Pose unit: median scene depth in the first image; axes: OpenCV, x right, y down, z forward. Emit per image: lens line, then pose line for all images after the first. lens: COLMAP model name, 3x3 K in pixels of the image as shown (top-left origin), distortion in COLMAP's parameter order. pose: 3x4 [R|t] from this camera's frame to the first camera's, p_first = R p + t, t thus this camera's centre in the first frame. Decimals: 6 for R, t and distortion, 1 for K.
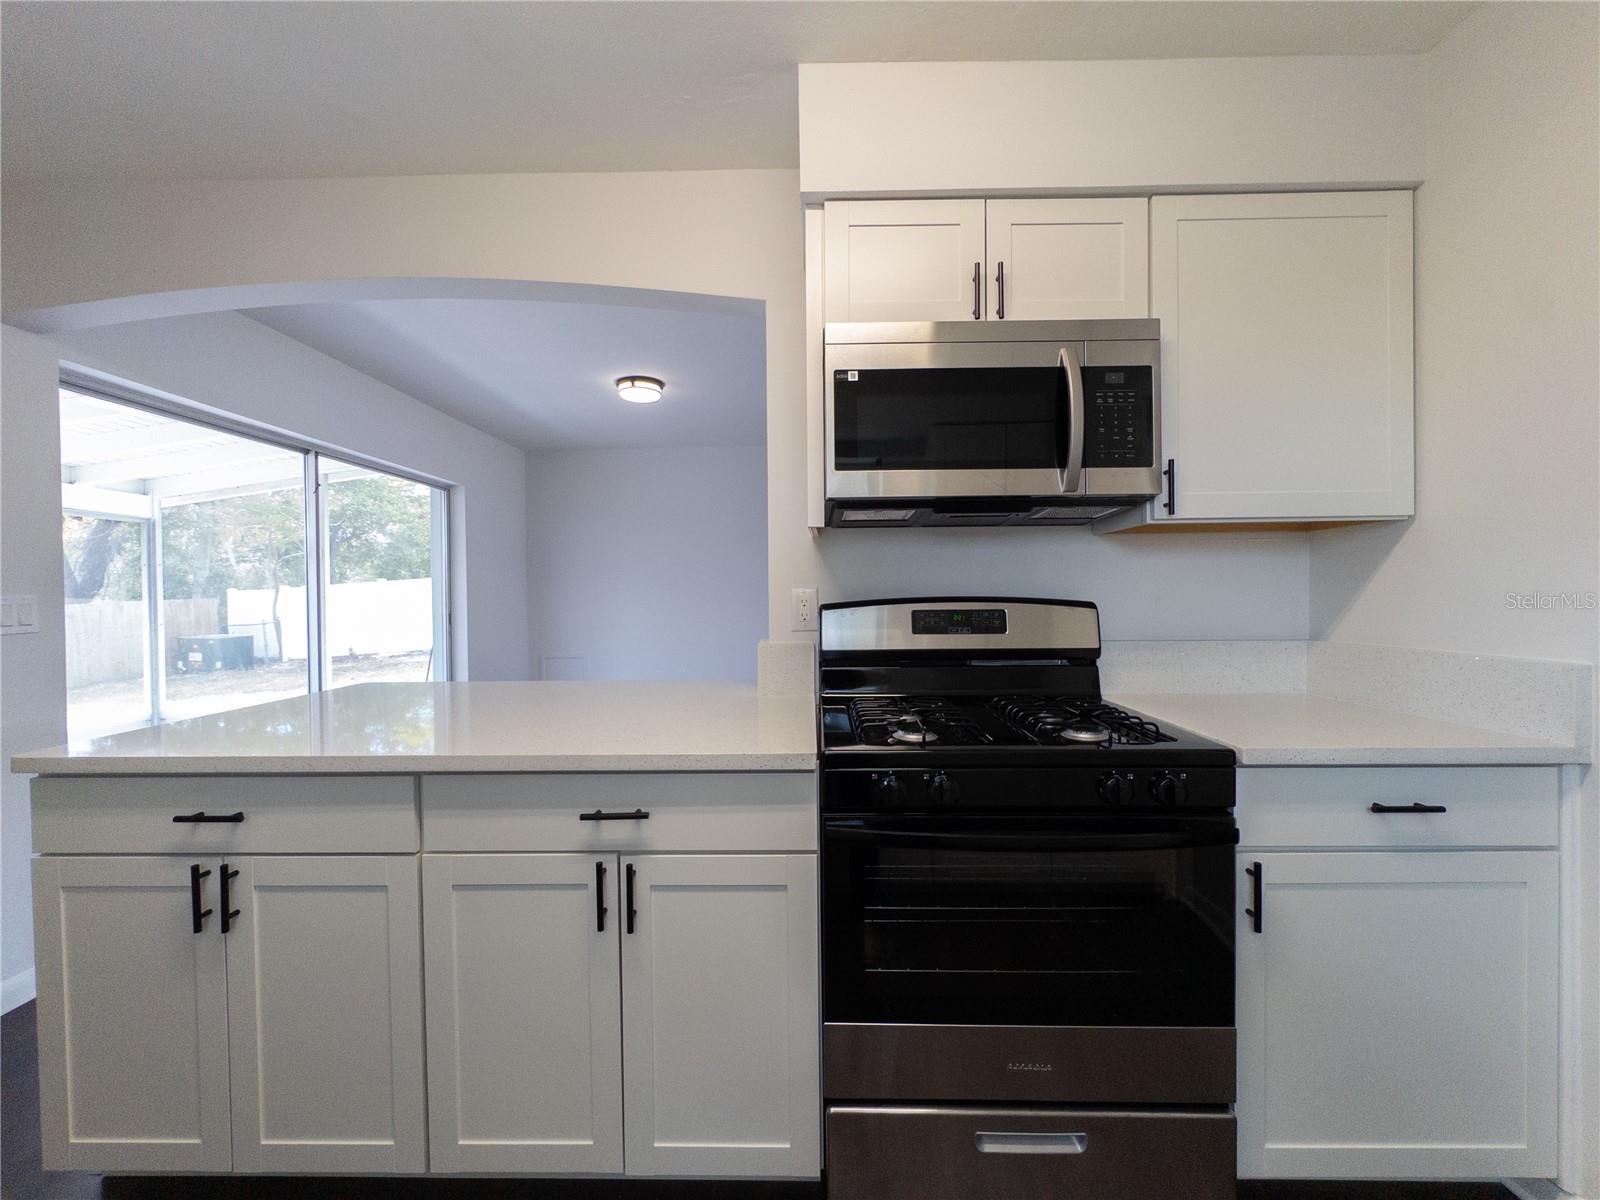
lens RADIAL K [[639.5, 0, 800.0], [0, 639.5, 600.0], [0, 0, 1]] dist [-0.003577, -0.000237]
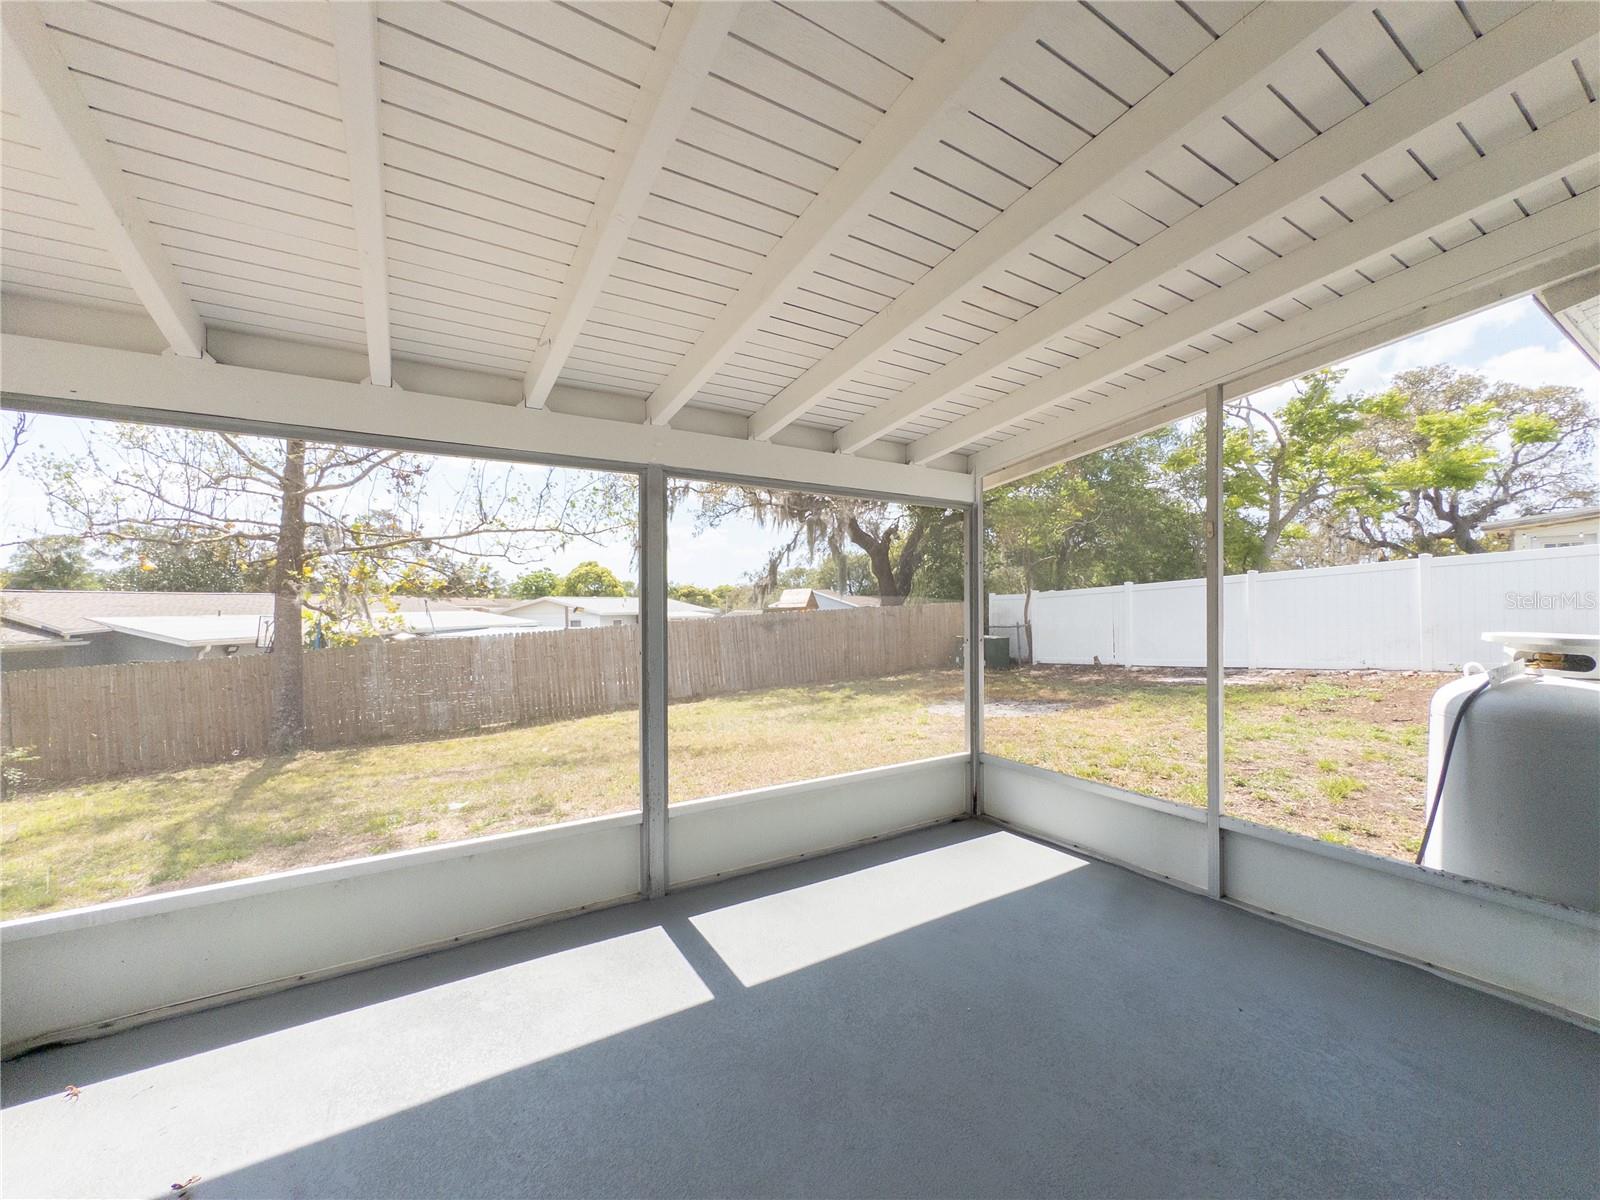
lens RADIAL K [[639.5, 0, 800.0], [0, 639.5, 600.0], [0, 0, 1]] dist [-0.003577, -0.000237]
pose [[0.546157, 0.007812, -0.837647, -0.463772], [-0.012794, 0.999918, 0.000984, -0.006585], [0.837585, 0.010179, 0.546212, 0.381676]]
